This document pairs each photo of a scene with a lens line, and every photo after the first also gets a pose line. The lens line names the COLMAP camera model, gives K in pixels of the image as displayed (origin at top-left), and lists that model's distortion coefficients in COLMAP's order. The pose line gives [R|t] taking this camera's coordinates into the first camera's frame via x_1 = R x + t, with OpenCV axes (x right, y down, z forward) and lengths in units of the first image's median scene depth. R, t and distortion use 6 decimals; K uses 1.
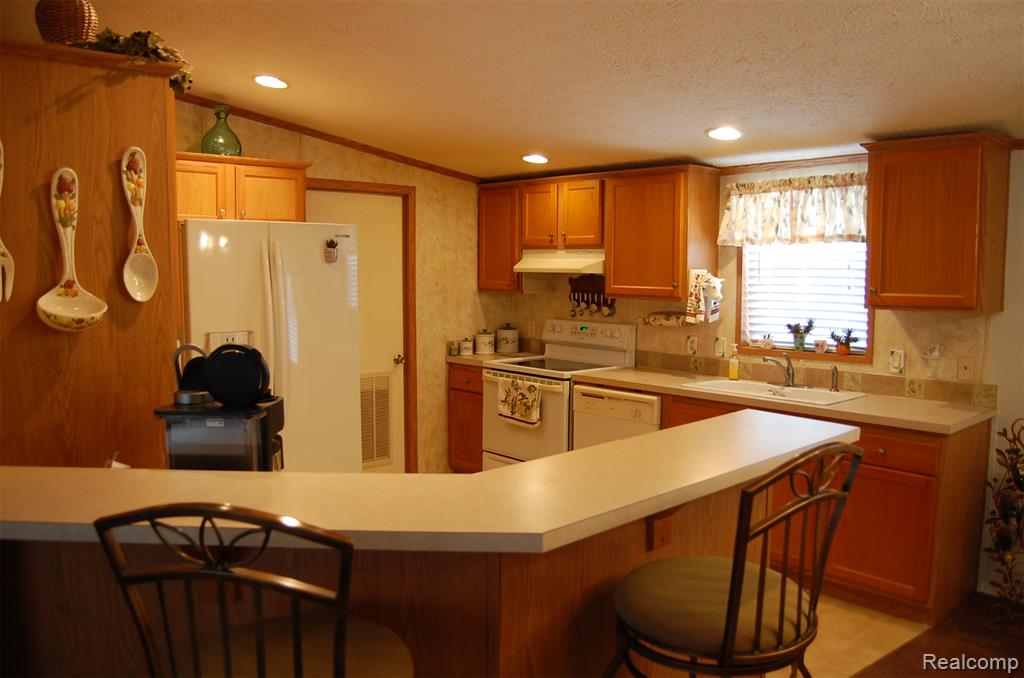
lens RADIAL K [[795.6, 0, 512.0], [0, 795.6, 339.0], [0, 0, 1]] dist [-0.064845, 0.008547]
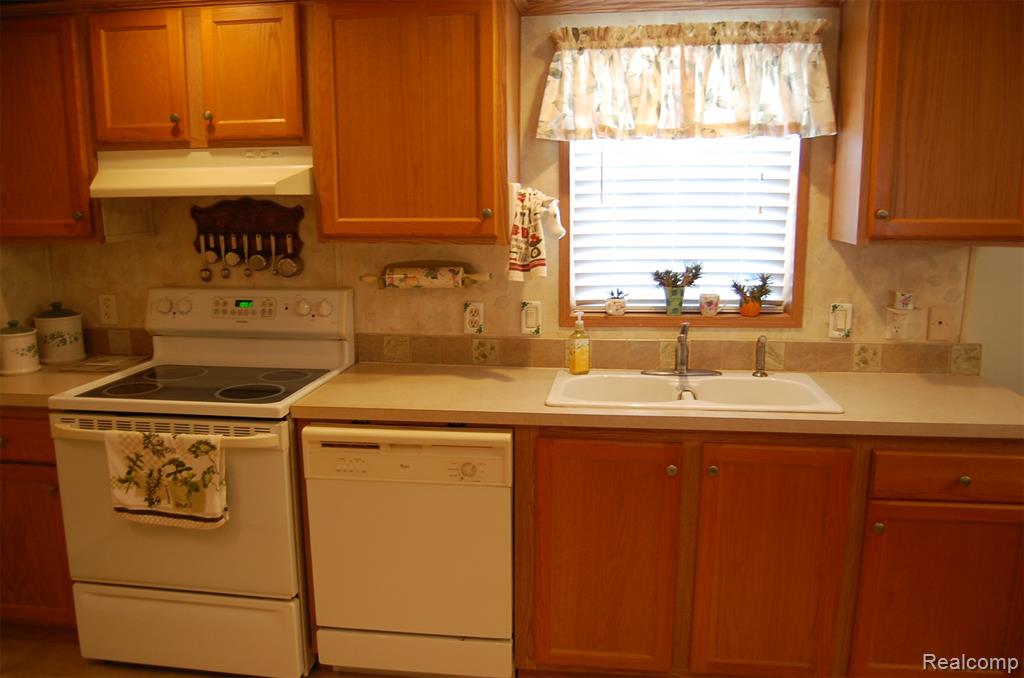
lens RADIAL K [[822.9, 0, 512.0], [0, 822.9, 339.0], [0, 0, 1]] dist [-0.097412, 0.041844]
pose [[0.767910, -0.125693, 0.628105, -0.130293], [0.068594, 0.991056, 0.114464, -0.044439], [-0.636875, -0.044813, 0.769664, 0.540055]]
